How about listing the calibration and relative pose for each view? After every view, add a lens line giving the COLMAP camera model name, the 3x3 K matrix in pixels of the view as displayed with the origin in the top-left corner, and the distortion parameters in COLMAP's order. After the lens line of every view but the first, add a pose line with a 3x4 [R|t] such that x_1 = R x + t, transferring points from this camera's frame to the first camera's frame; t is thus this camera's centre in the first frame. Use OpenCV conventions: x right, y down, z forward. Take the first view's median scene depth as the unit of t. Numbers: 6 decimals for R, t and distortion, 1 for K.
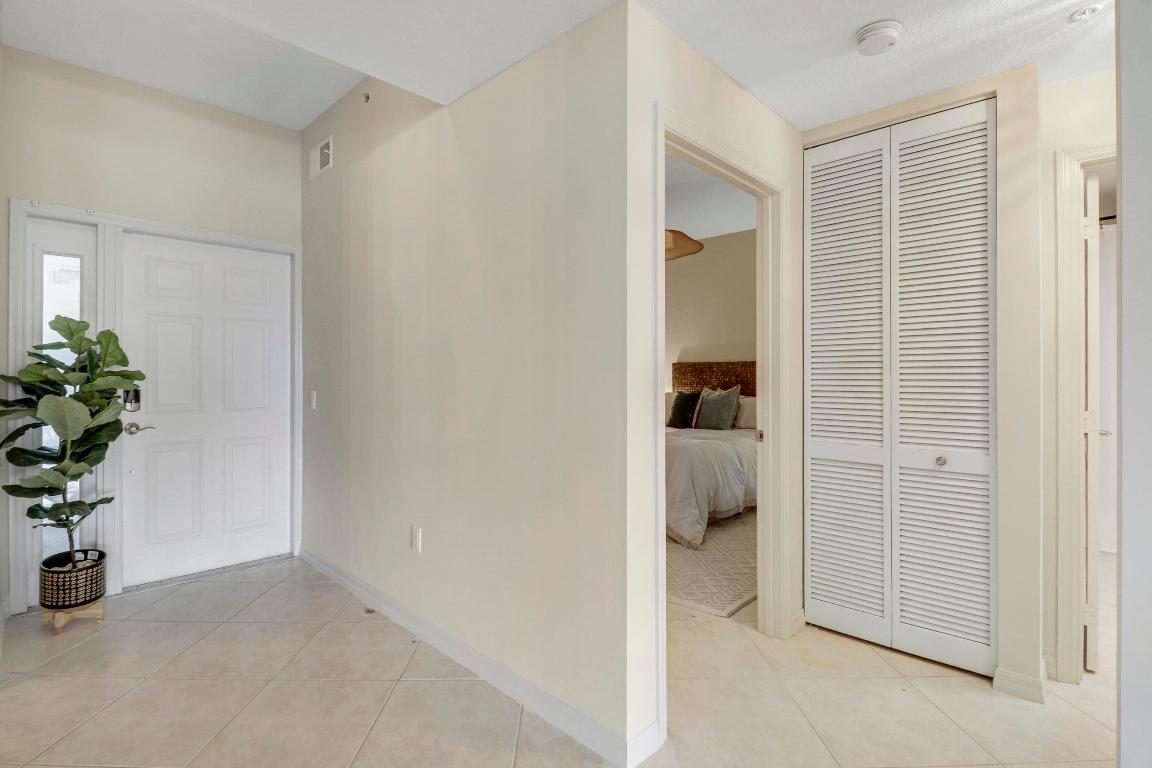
lens RADIAL K [[537.7, 0, 589.2], [0, 537.7, 385.4], [0, 0, 1]] dist [0.001798, -0.012303]
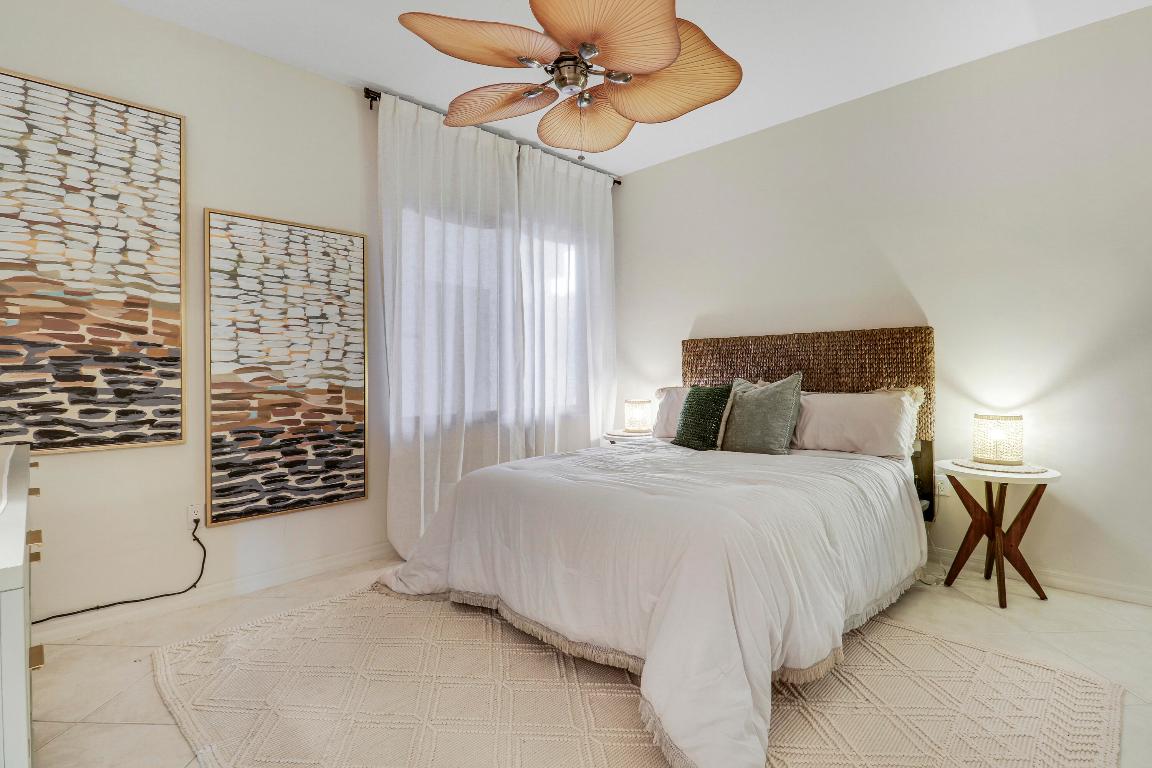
lens RADIAL K [[537.7, 0, 589.2], [0, 537.7, 385.4], [0, 0, 1]] dist [0.001798, -0.012303]
pose [[0.999651, -0.013852, -0.022507, 0.068293], [0.014024, 0.999873, 0.007529, 0.005709], [0.022399, -0.007843, 0.999718, 0.420257]]
